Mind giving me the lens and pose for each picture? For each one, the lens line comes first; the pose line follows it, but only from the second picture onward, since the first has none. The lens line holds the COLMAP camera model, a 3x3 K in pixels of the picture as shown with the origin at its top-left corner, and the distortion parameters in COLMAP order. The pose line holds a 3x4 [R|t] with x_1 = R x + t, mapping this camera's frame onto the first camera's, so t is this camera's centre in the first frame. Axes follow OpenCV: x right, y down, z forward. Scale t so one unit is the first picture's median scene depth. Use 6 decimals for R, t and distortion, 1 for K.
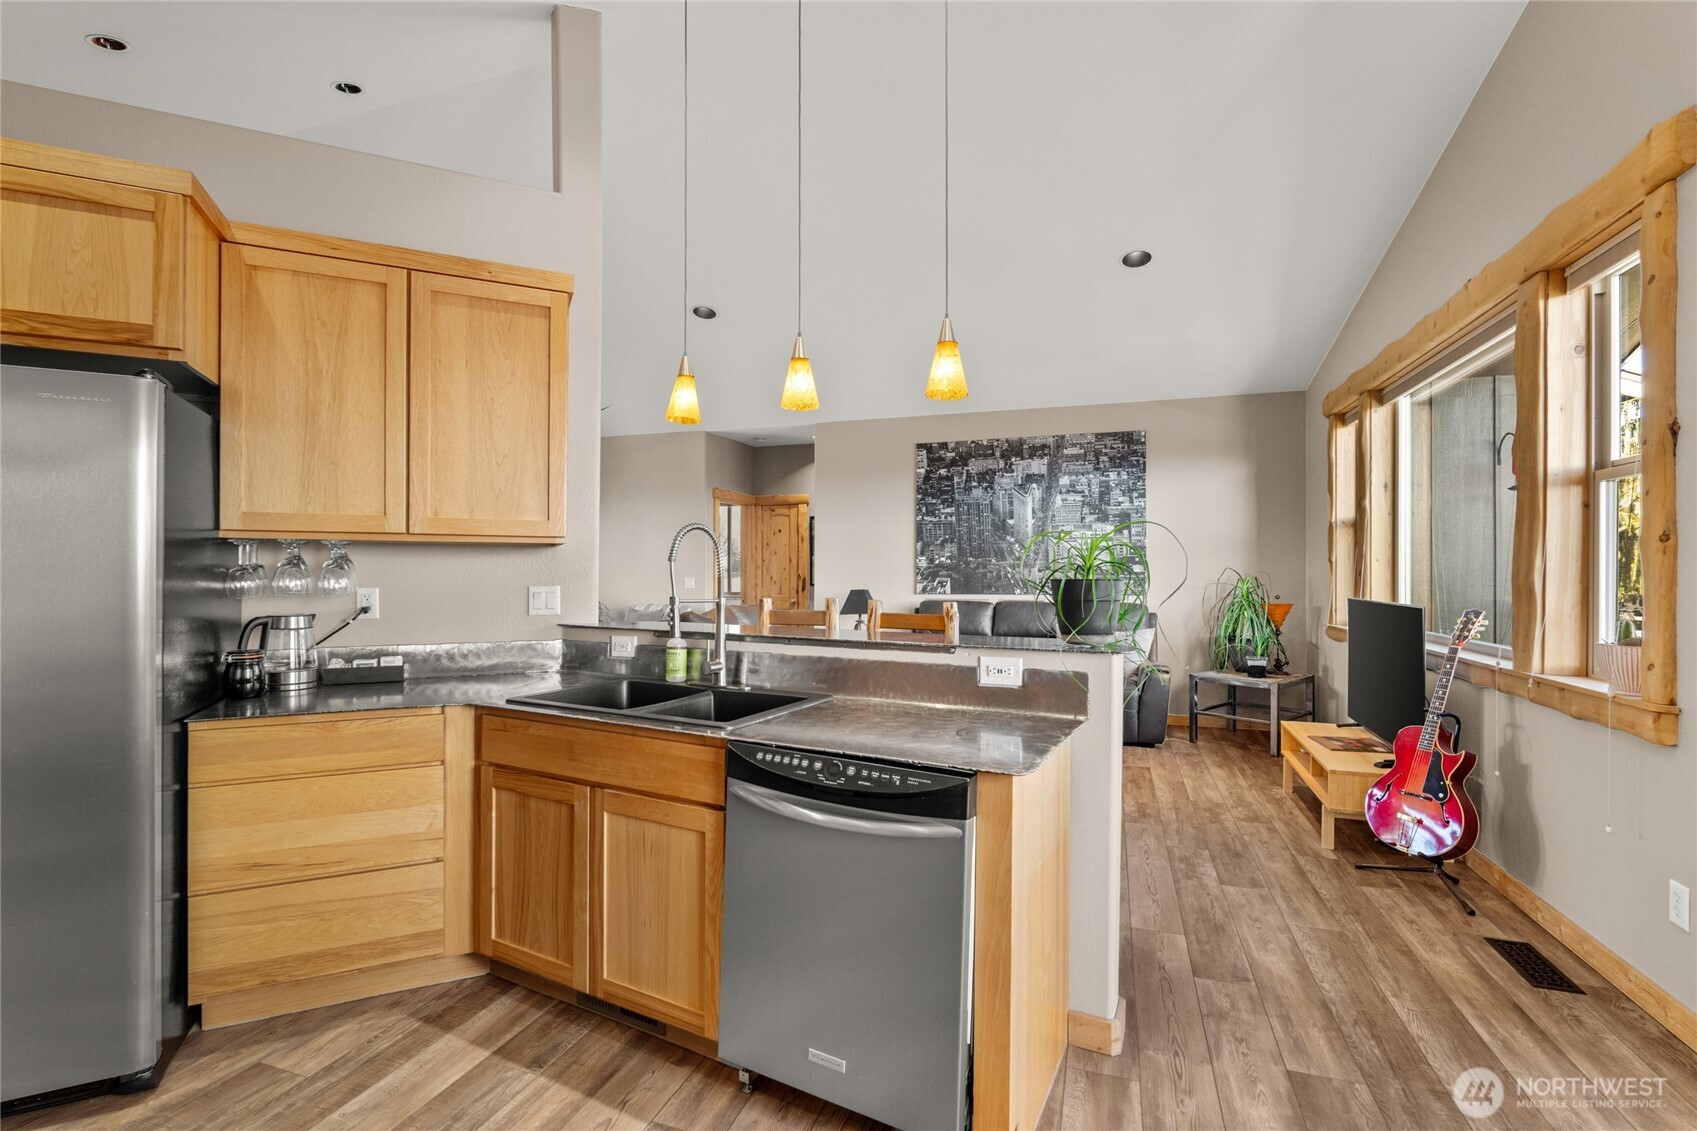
lens RADIAL K [[756.5, 0, 847.1], [0, 756.5, 571.4], [0, 0, 1]] dist [-0.002193, 0.000549]
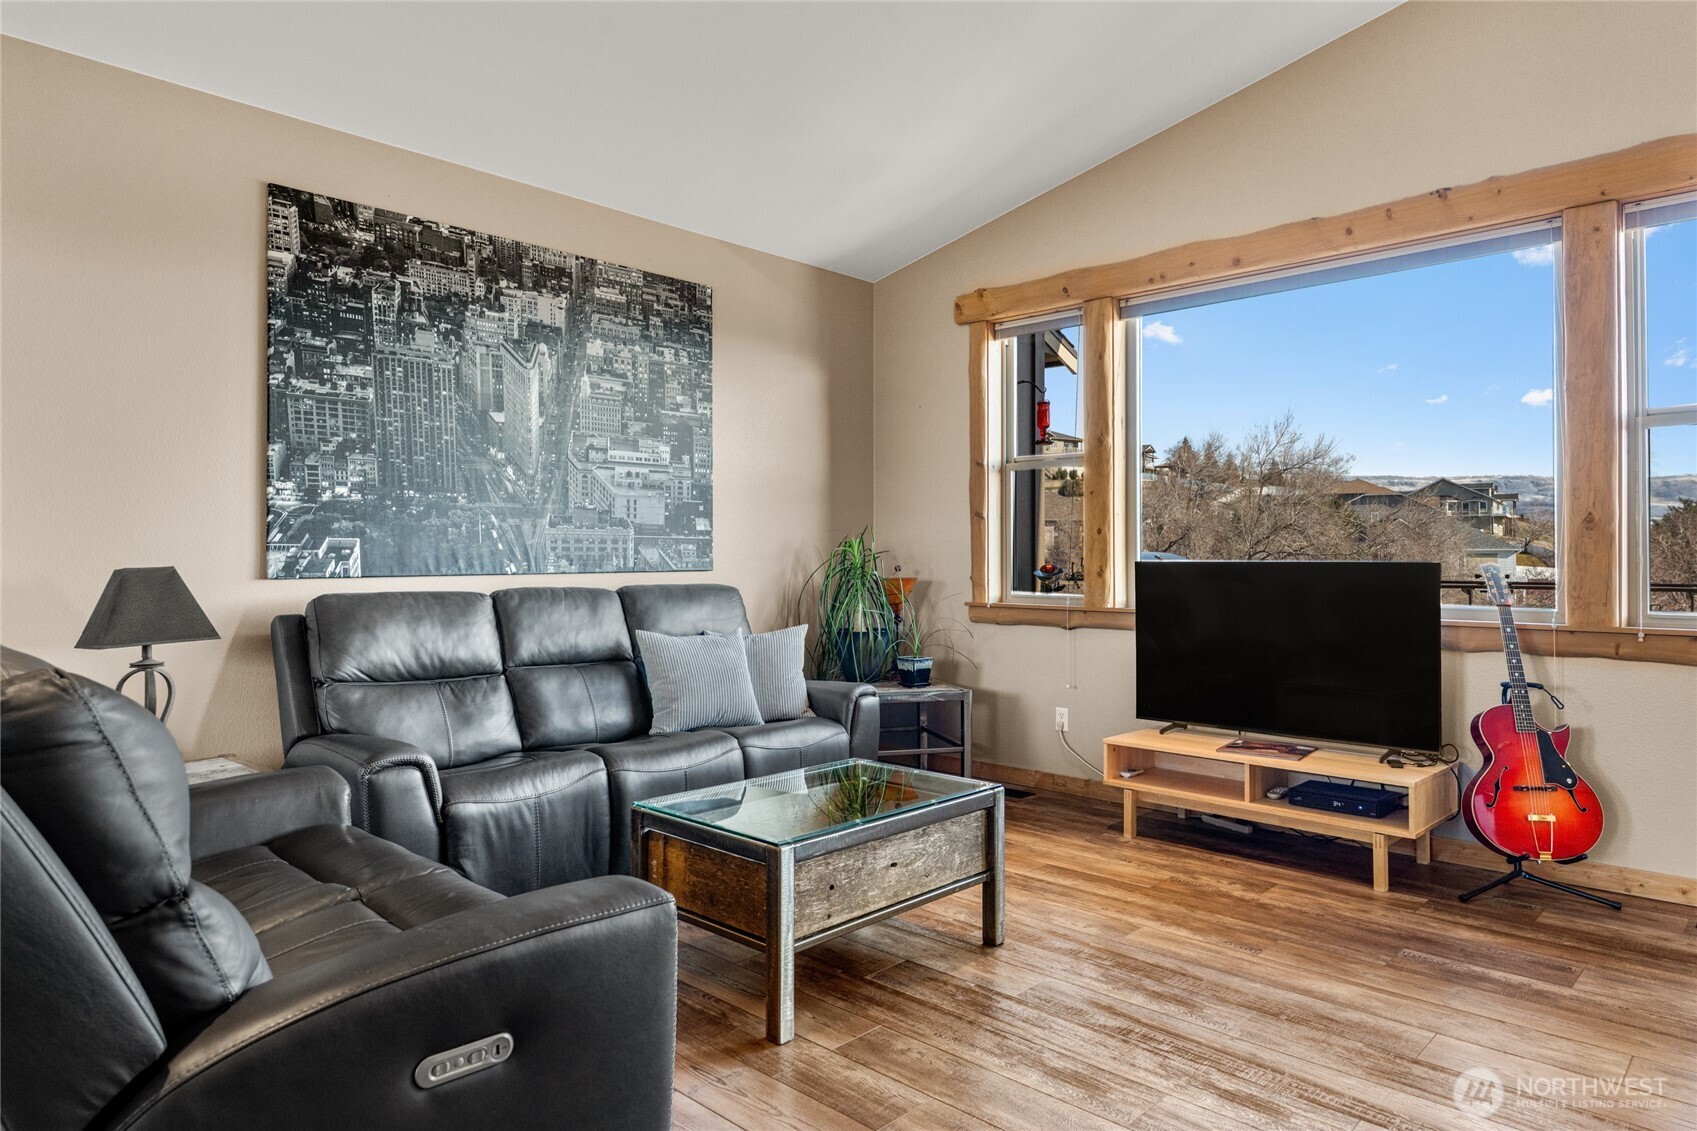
lens RADIAL K [[1039.3, 0, 868.7], [0, 1039.3, 531.3], [0, 0, 1]] dist [-0.001758, 0.000528]
pose [[0.413355, 0.019800, 0.910355, -0.265648], [-0.000635, 0.999770, -0.021456, 0.017544], [-0.910570, 0.008291, 0.413272, 0.533949]]
